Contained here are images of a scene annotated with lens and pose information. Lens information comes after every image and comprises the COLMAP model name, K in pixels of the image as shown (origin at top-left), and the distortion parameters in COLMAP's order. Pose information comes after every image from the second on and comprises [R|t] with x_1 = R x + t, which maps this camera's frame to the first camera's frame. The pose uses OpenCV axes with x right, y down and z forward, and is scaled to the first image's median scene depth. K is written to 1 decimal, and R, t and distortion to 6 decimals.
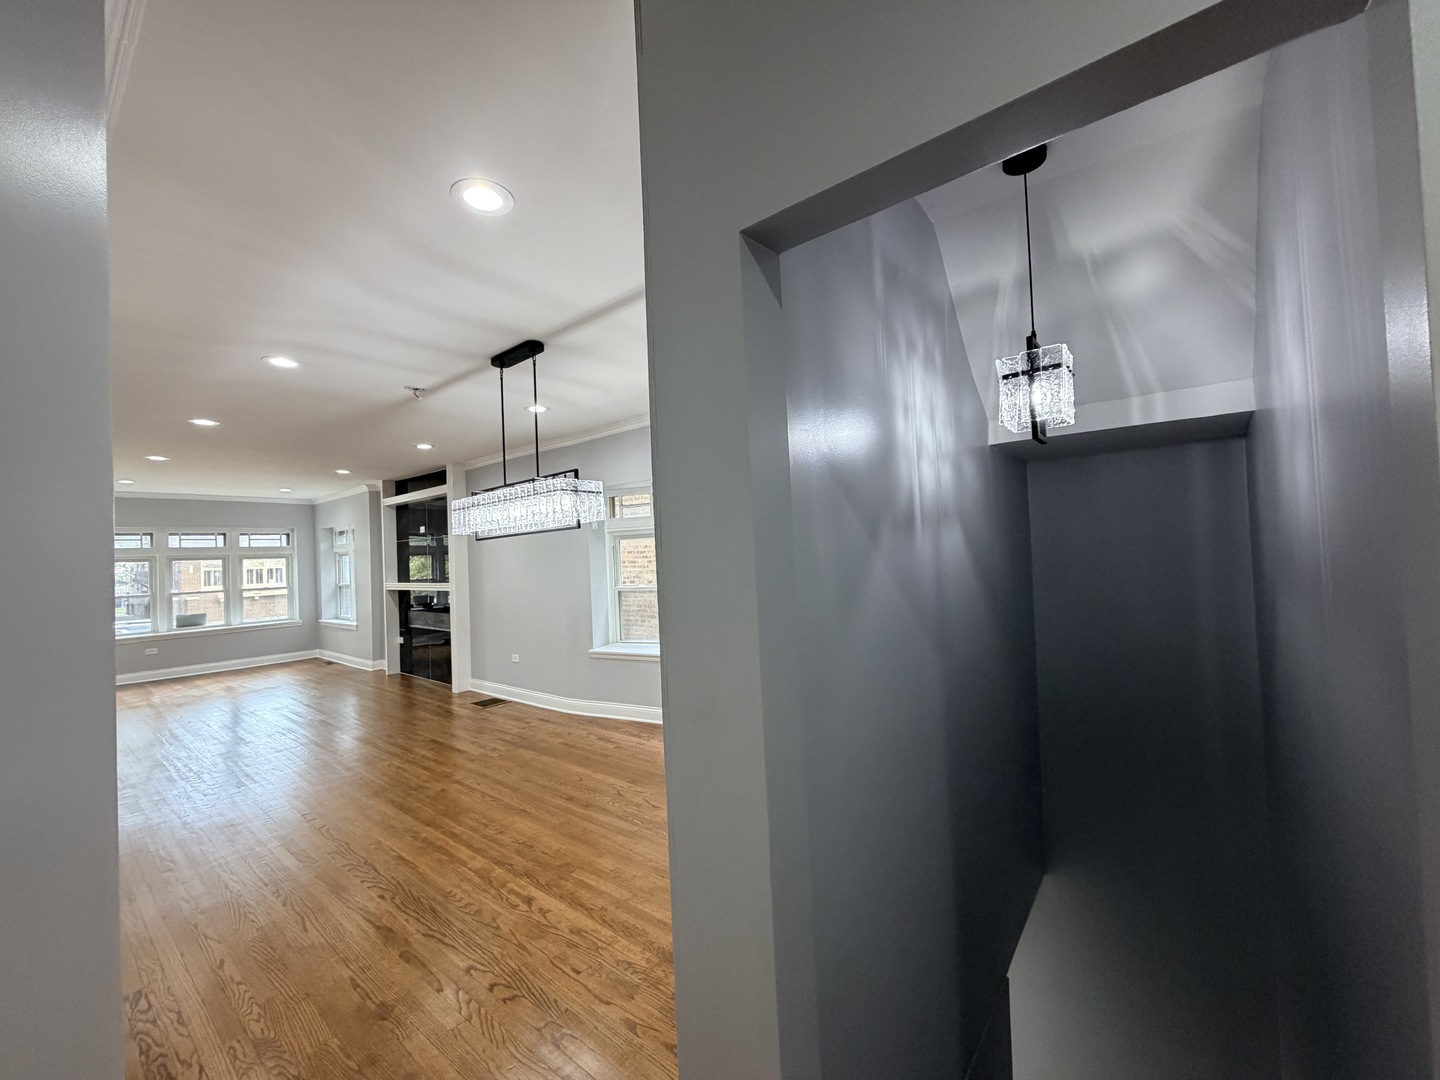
lens RADIAL K [[572.7, 0, 715.3], [0, 572.7, 540.1], [0, 0, 1]] dist [-0.000510, -0.000004]
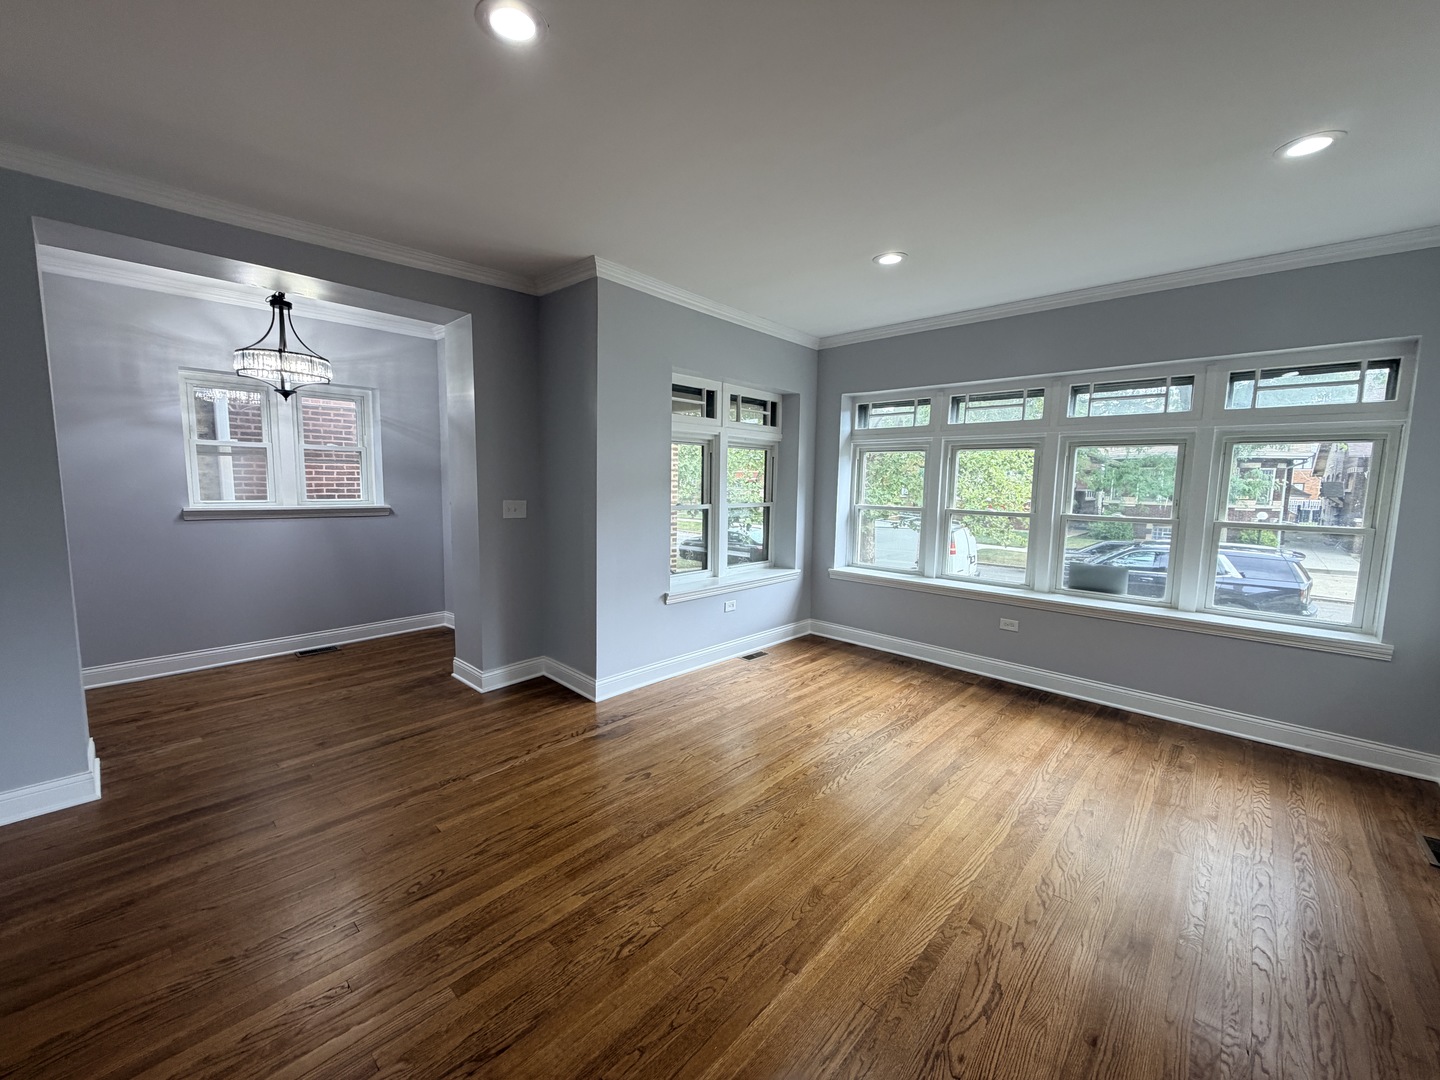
lens RADIAL K [[572.7, 0, 715.3], [0, 572.7, 540.1], [0, 0, 1]] dist [-0.000510, -0.000004]
pose [[-0.076762, 0.142930, -0.986752, -0.482744], [0.010937, 0.989733, 0.142511, 0.044455], [0.996989, 0.000147, -0.077537, 0.798465]]
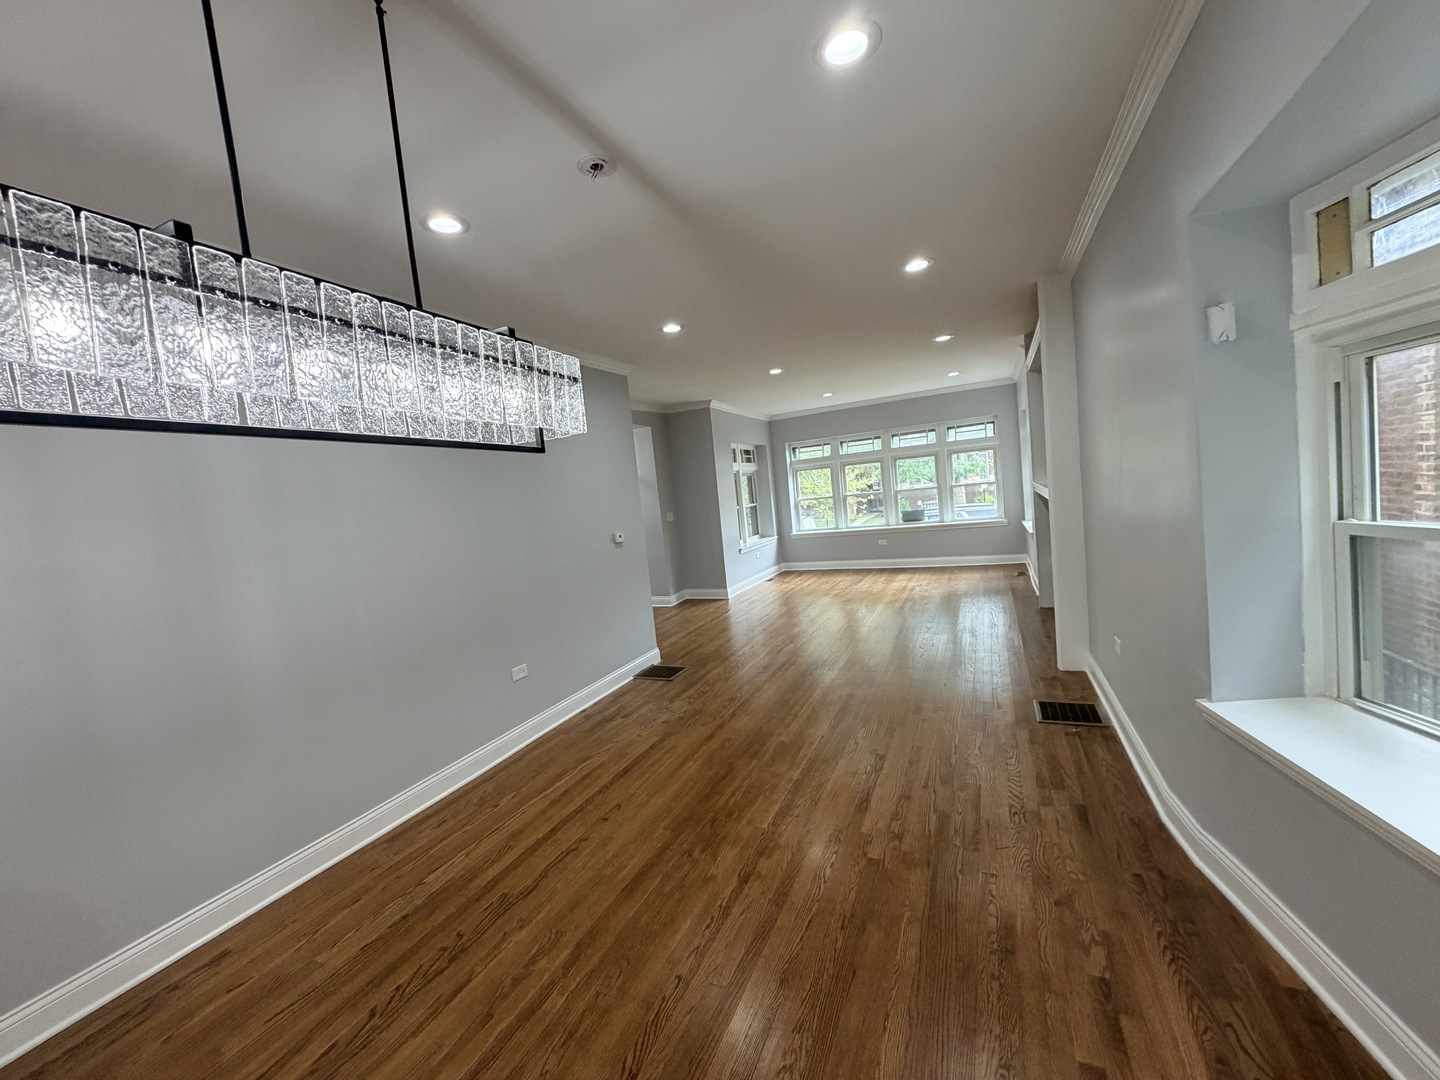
lens RADIAL K [[572.7, 0, 715.3], [0, 572.7, 540.1], [0, 0, 1]] dist [-0.000510, -0.000004]
pose [[0.241368, 0.092947, -0.965972, 0.026118], [0.115677, 0.985550, 0.123735, 0.012221], [0.963515, -0.141607, 0.227128, 0.438093]]
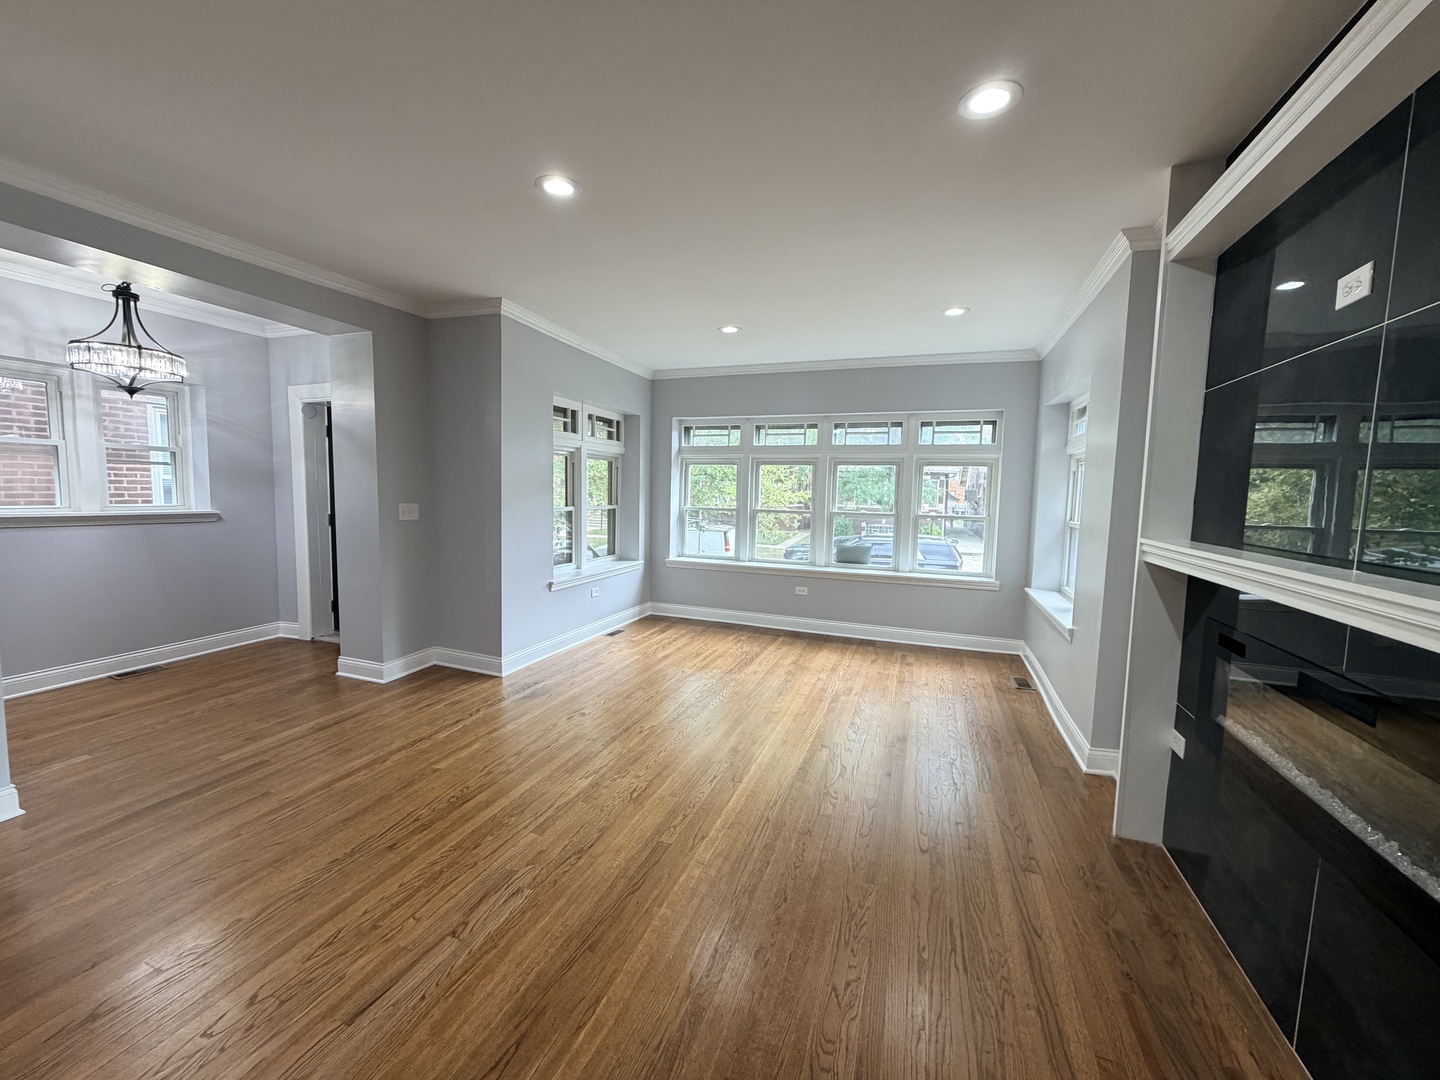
lens RADIAL K [[572.7, 0, 715.3], [0, 572.7, 540.1], [0, 0, 1]] dist [-0.000510, -0.000004]
pose [[0.318830, 0.128347, -0.939082, -0.365406], [-0.011484, 0.991239, 0.131577, 0.039327], [0.947742, -0.031166, 0.317511, 0.691069]]
